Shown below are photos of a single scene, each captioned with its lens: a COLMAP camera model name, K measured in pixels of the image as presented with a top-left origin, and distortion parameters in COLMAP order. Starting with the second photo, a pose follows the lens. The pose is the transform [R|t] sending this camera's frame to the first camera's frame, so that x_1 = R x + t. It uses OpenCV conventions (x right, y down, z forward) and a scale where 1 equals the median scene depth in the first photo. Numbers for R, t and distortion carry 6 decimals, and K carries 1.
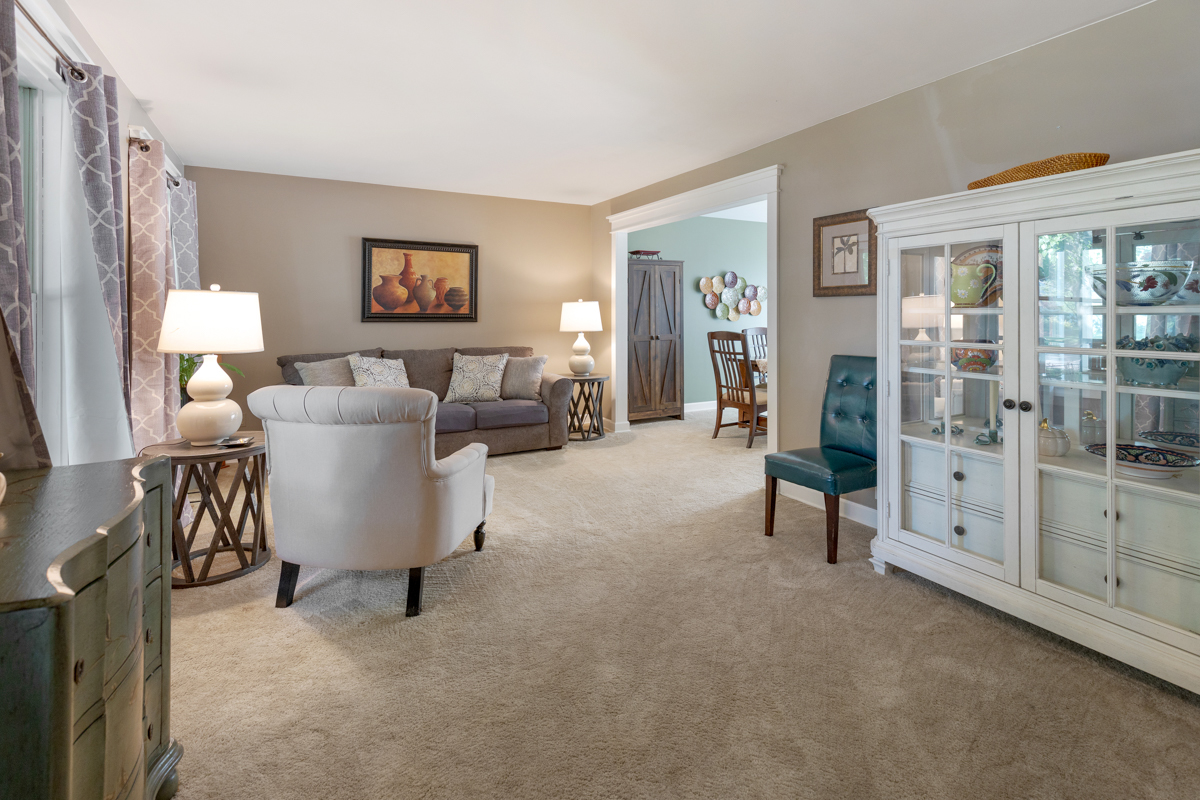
lens RADIAL K [[565.3, 0, 604.8], [0, 565.3, 343.0], [0, 0, 1]] dist [0.000223, 0.000074]
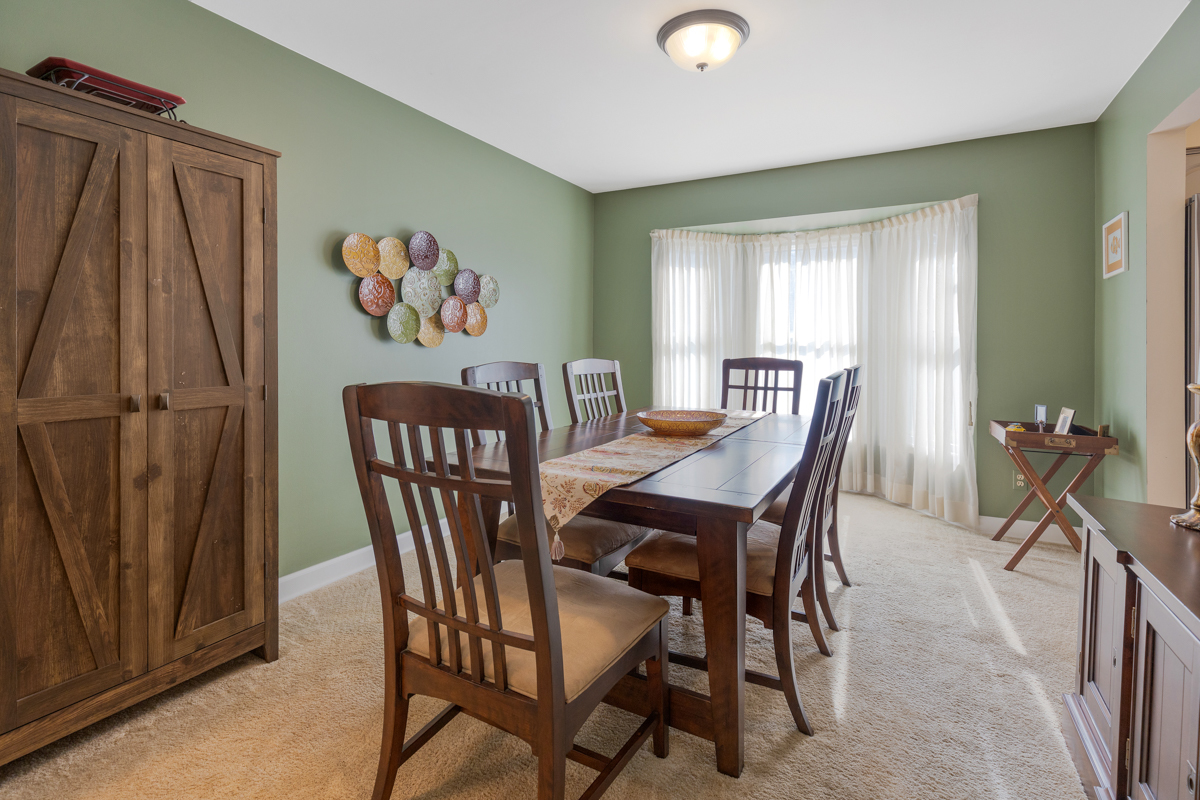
lens RADIAL K [[565.3, 0, 604.8], [0, 565.3, 343.0], [0, 0, 1]] dist [0.000223, 0.000074]
pose [[0.849992, 0.013271, 0.526629, 0.138690], [0.015971, 0.998574, -0.050940, -0.021616], [-0.526554, 0.051709, 0.848568, 0.688007]]
